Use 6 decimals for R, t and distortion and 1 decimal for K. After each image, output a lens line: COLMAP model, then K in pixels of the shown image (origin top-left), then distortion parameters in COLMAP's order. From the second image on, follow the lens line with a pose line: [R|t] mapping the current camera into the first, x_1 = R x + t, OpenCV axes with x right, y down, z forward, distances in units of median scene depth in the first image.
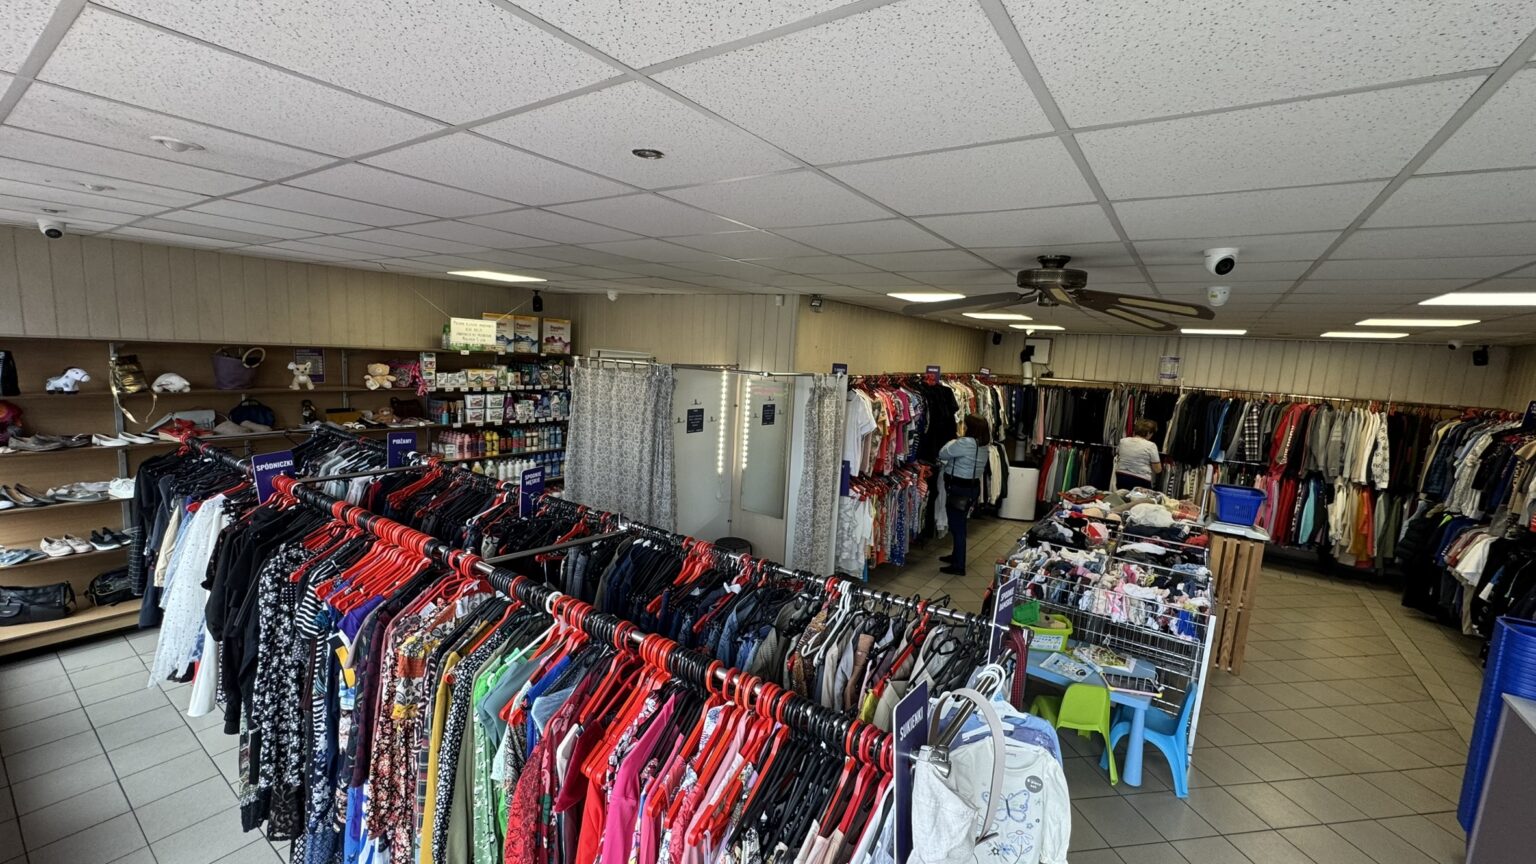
lens RADIAL K [[613.9, 0, 767.0], [0, 613.9, 434.4], [0, 0, 1]] dist [-0.003764, 0.000701]
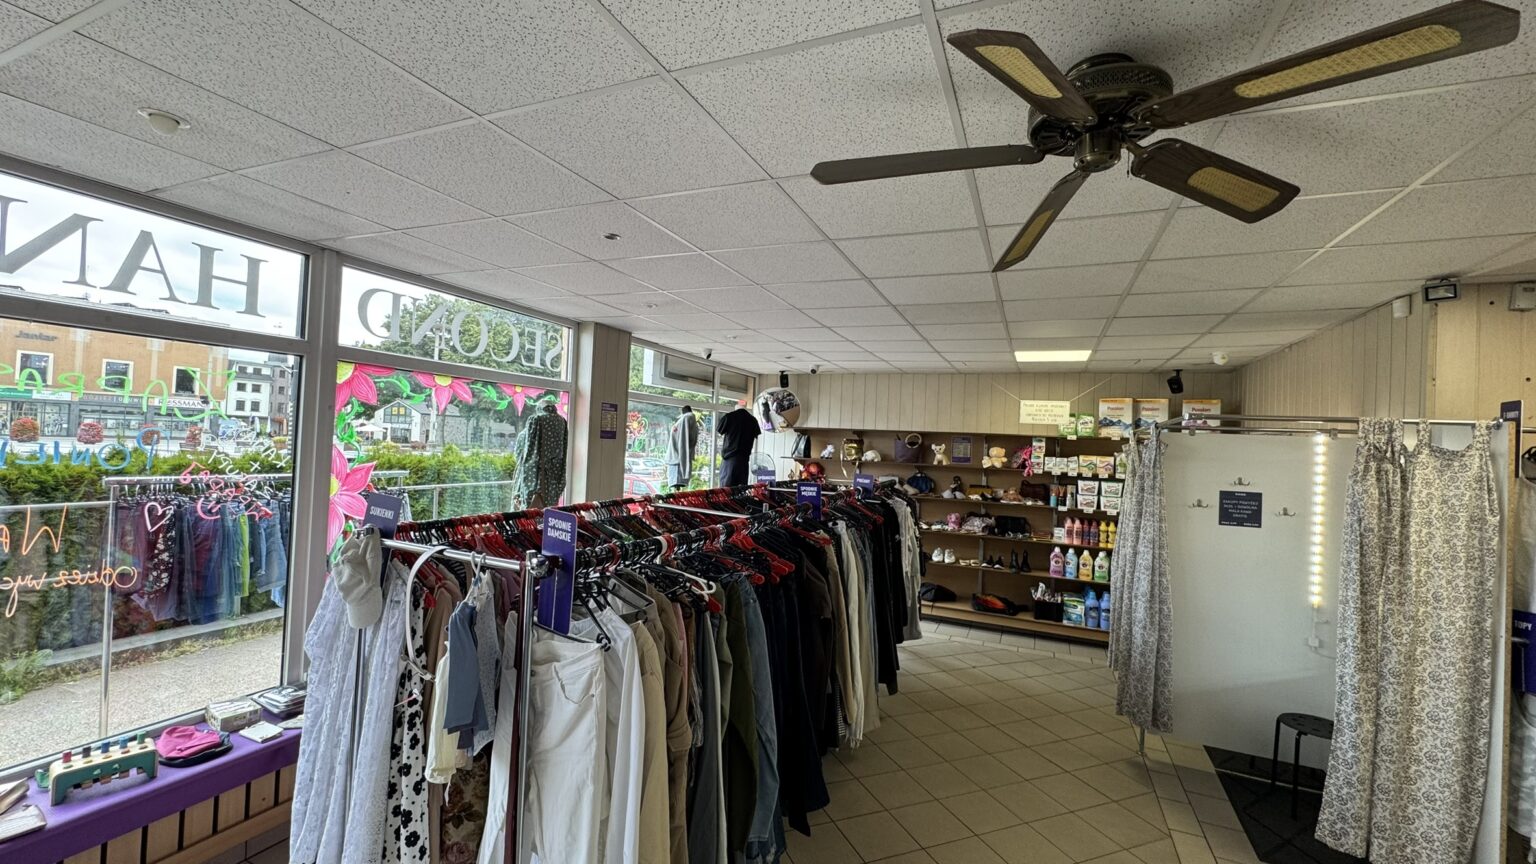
lens RADIAL K [[613.9, 0, 767.0], [0, 613.9, 434.4], [0, 0, 1]] dist [-0.003764, 0.000701]
pose [[0.201629, -0.061135, -0.977552, 0.520674], [-0.167579, 0.981181, -0.095927, 0.057663], [0.965020, 0.183159, 0.187589, 0.403171]]
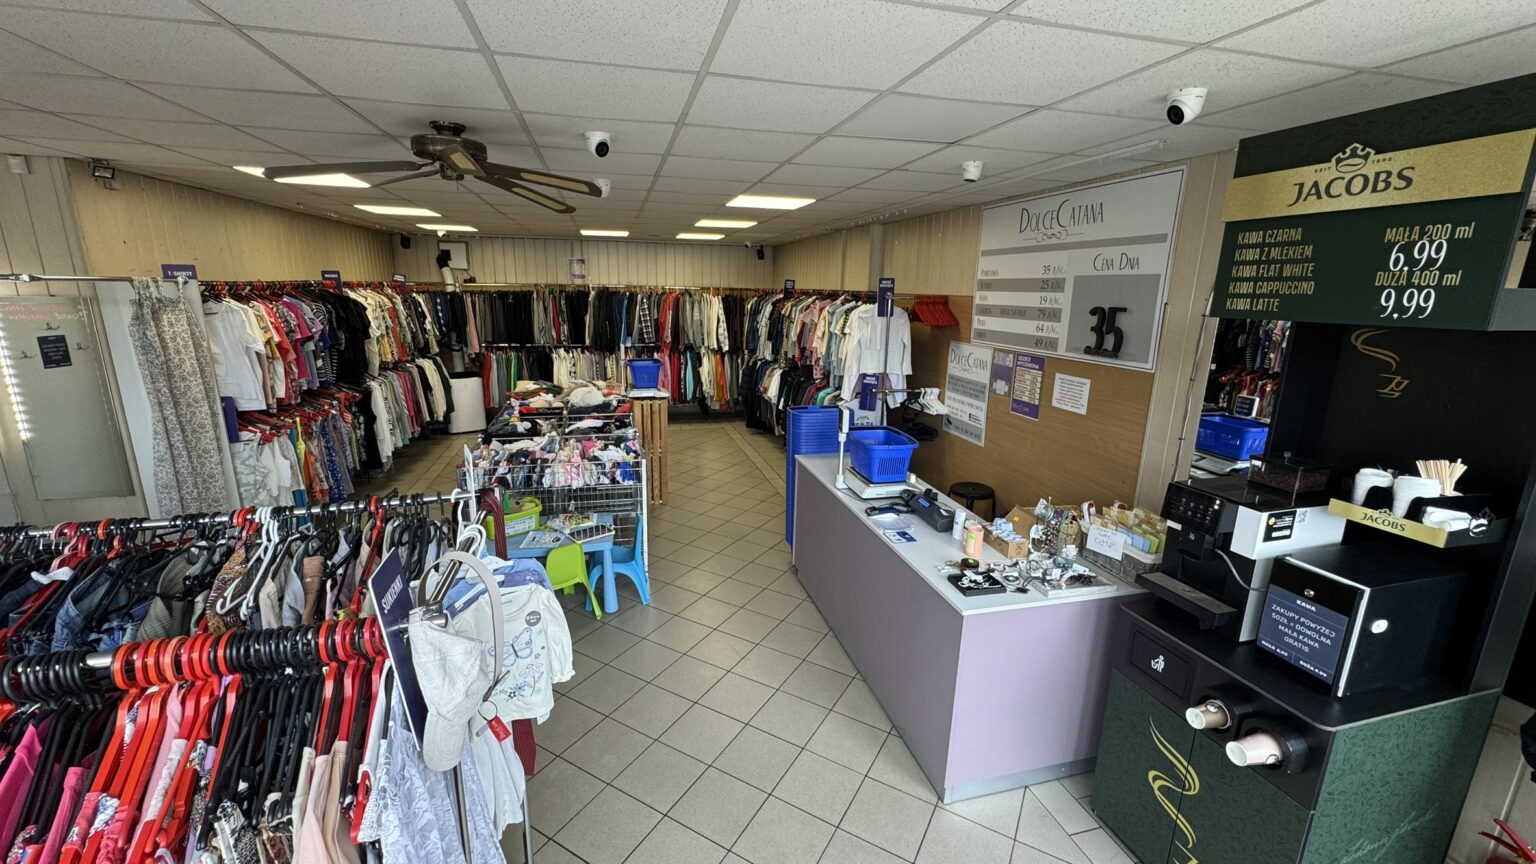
lens RADIAL K [[613.9, 0, 767.0], [0, 613.9, 434.4], [0, 0, 1]] dist [-0.003764, 0.000701]
pose [[0.646375, -0.221540, 0.730151, -0.002964], [0.121333, 0.974589, 0.188295, 0.030178], [-0.753311, -0.033118, 0.656830, 0.000289]]
